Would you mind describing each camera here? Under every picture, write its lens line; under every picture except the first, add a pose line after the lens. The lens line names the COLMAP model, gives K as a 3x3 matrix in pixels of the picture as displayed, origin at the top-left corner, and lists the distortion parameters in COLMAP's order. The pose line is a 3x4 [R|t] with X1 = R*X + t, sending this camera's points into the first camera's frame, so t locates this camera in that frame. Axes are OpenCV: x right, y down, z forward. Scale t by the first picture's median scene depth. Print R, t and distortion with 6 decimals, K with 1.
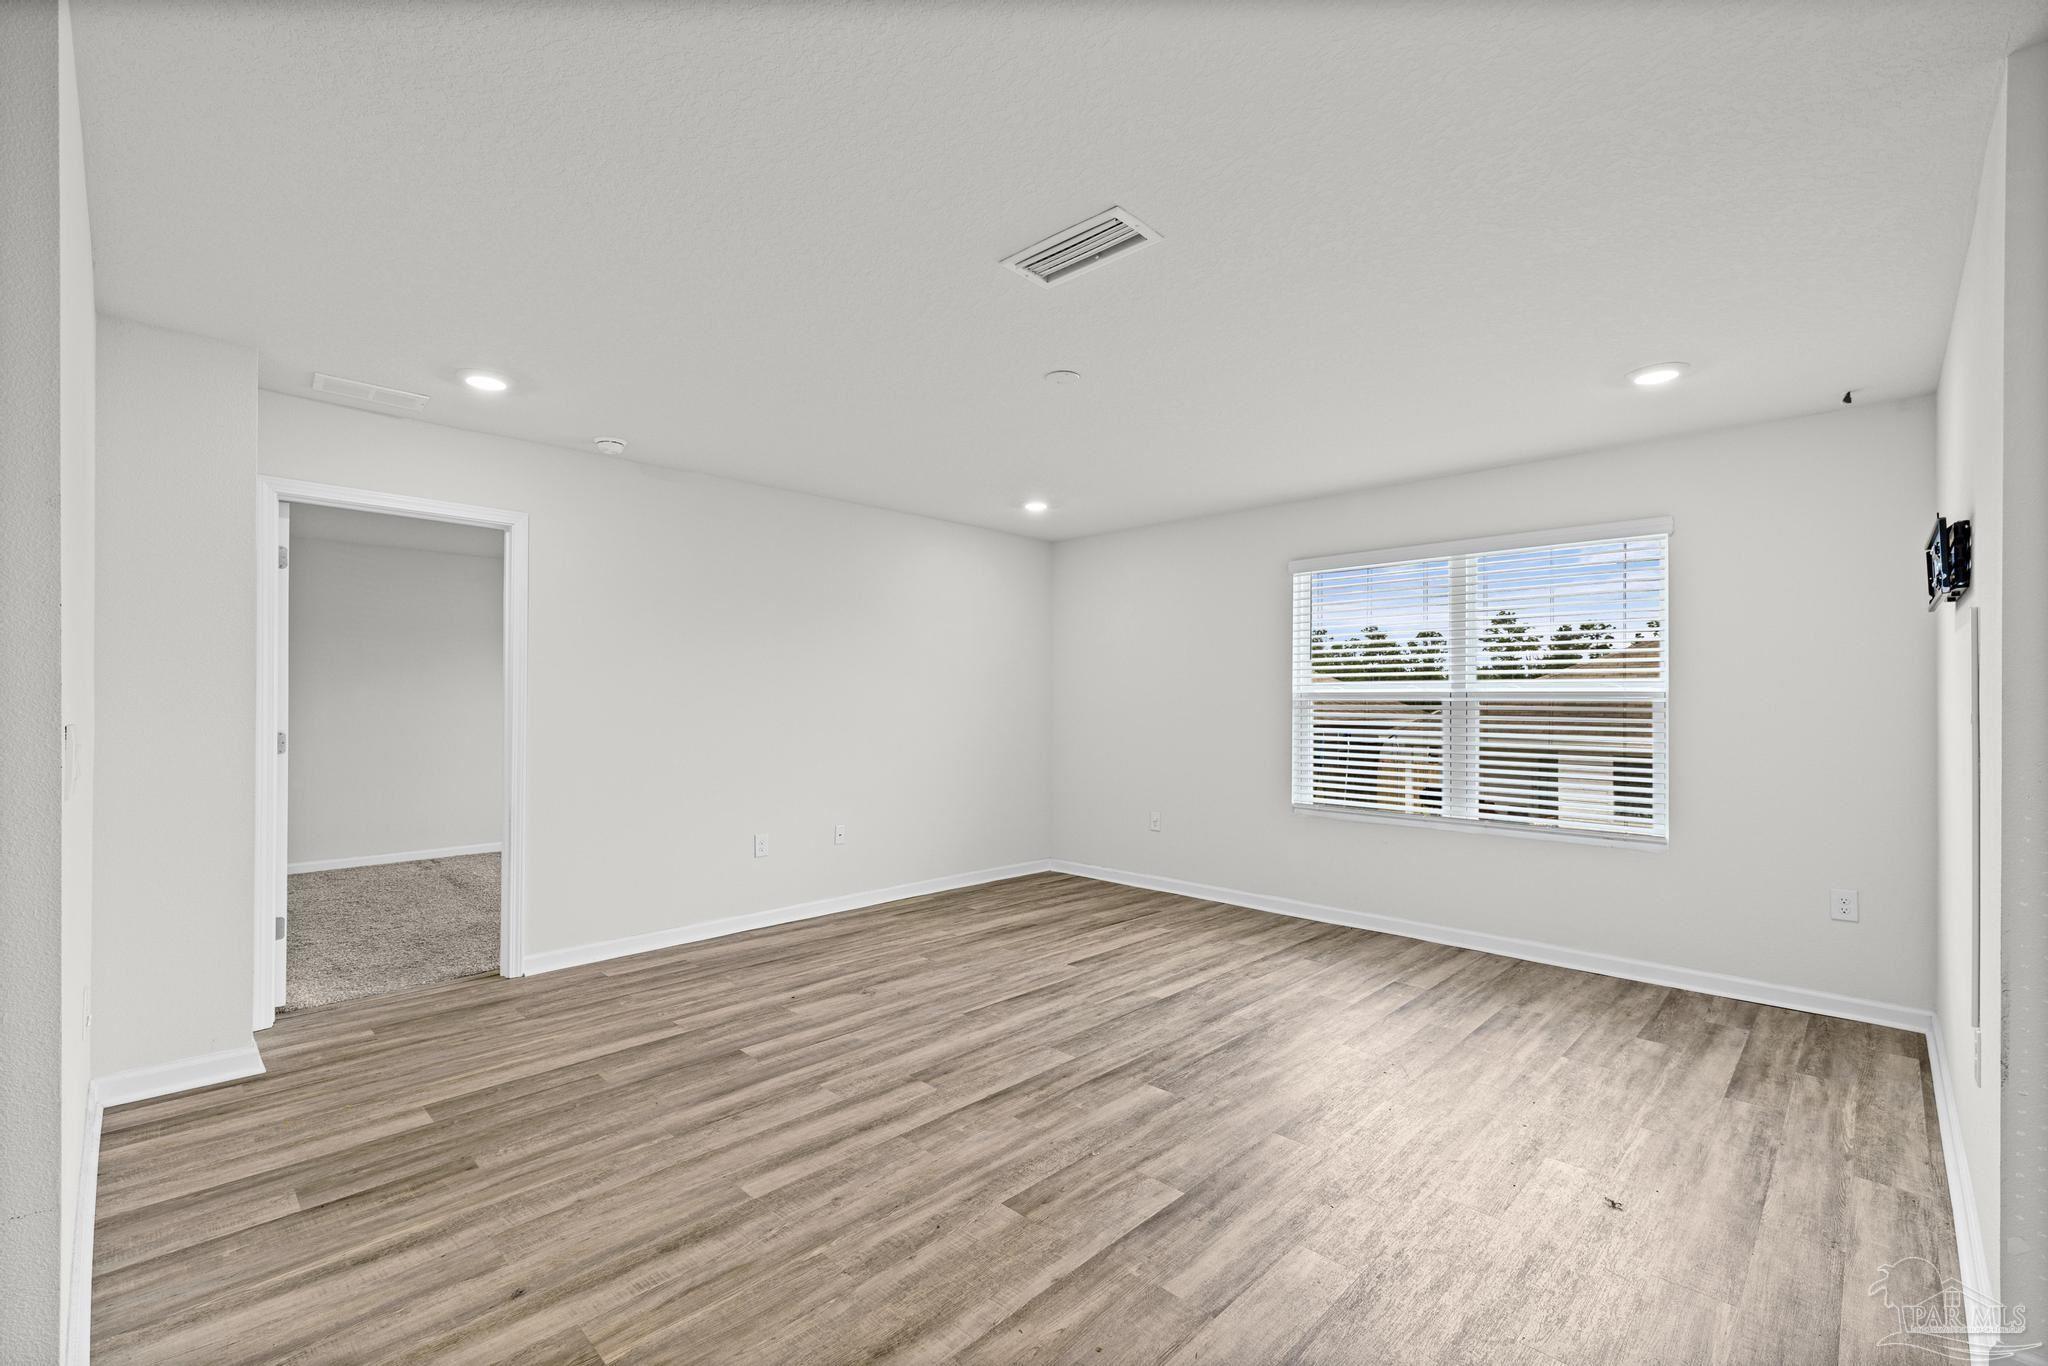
lens RADIAL K [[874.0, 0, 1012.3], [0, 874.0, 702.8], [0, 0, 1]] dist [0.003178, 0.000795]
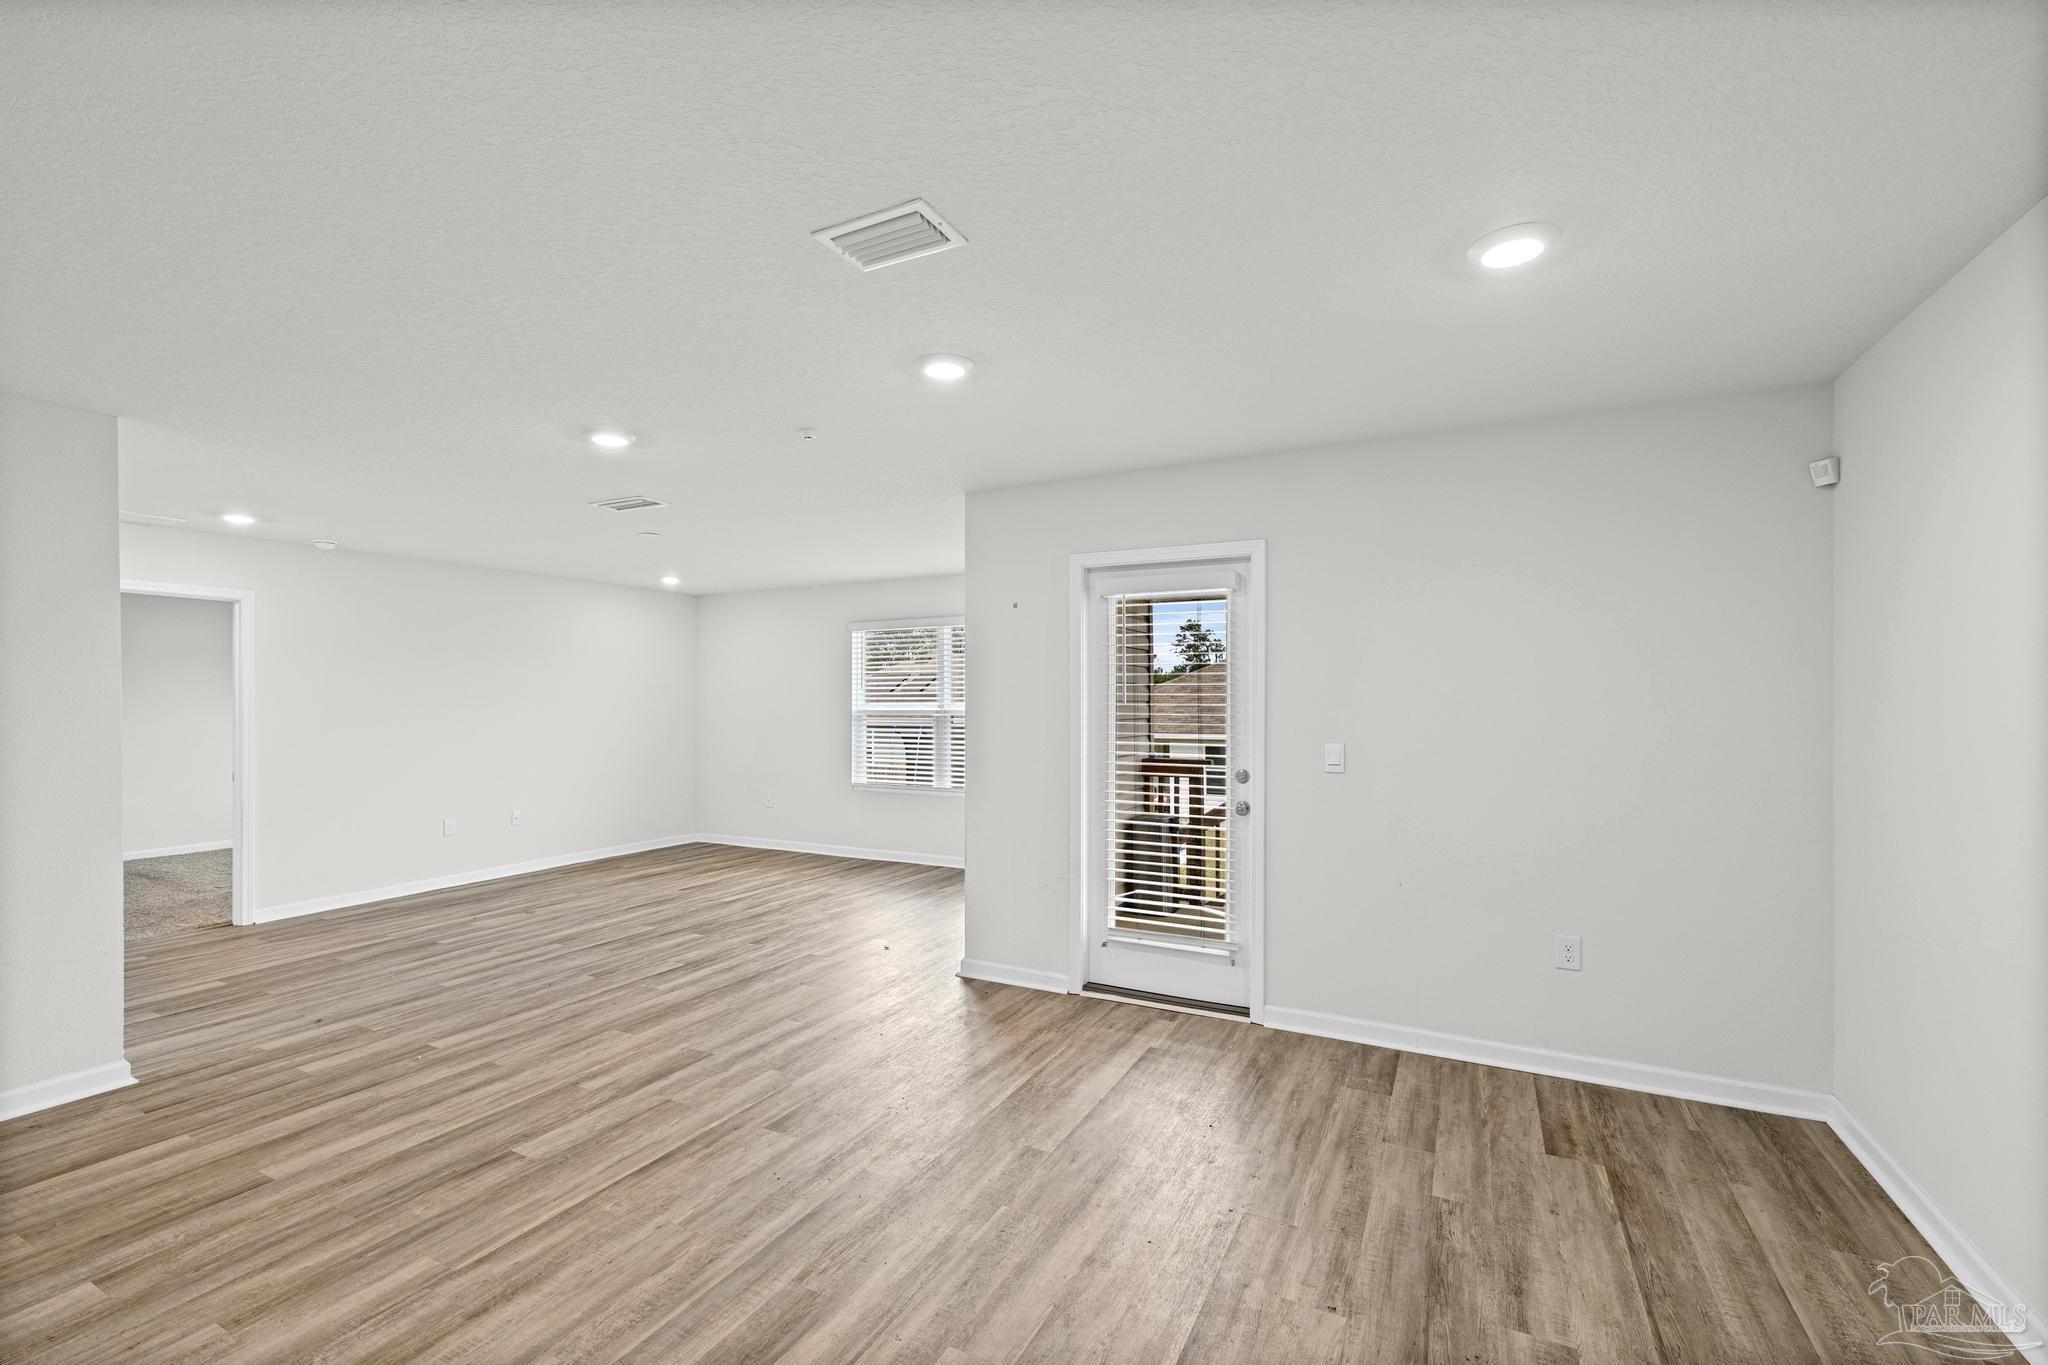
lens RADIAL K [[874.0, 0, 1013.6], [0, 874.0, 701.3], [0, 0, 1]] dist [0.003178, 0.000795]
pose [[0.956465, -0.007835, 0.291742, 0.219018], [0.007684, 0.999969, 0.001666, -0.039695], [-0.291746, 0.000648, 0.956495, -0.779714]]
